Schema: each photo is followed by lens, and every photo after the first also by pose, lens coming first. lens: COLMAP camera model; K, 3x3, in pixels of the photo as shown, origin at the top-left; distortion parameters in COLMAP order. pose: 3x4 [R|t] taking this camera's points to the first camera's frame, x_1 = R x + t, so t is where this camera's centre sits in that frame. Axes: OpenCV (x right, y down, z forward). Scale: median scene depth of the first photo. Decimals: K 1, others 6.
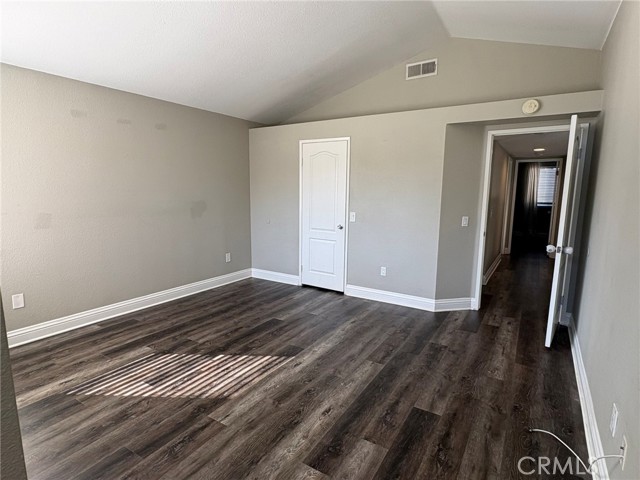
lens RADIAL K [[348.2, 0, 317.4], [0, 348.2, 241.7], [0, 0, 1]] dist [0.003809, 0.002242]
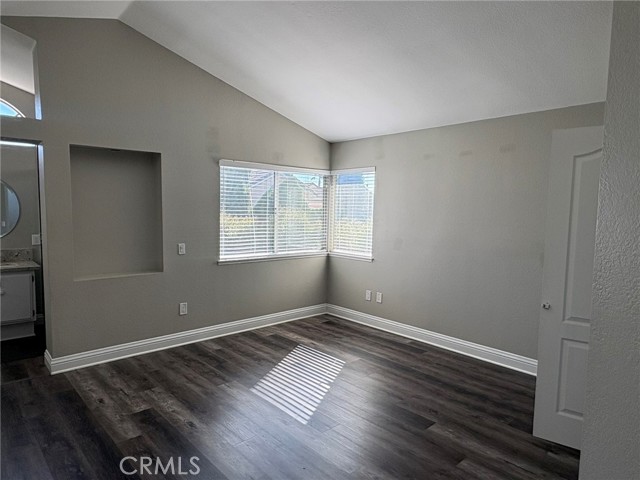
lens RADIAL K [[404.5, 0, 318.6], [0, 404.5, 236.6], [0, 0, 1]] dist [-0.001214, 0.003159]
pose [[-0.255843, 0.050100, -0.965419, 0.697503], [-0.171274, 0.980509, 0.096272, -0.167835], [0.951425, 0.189982, -0.242275, 0.995425]]
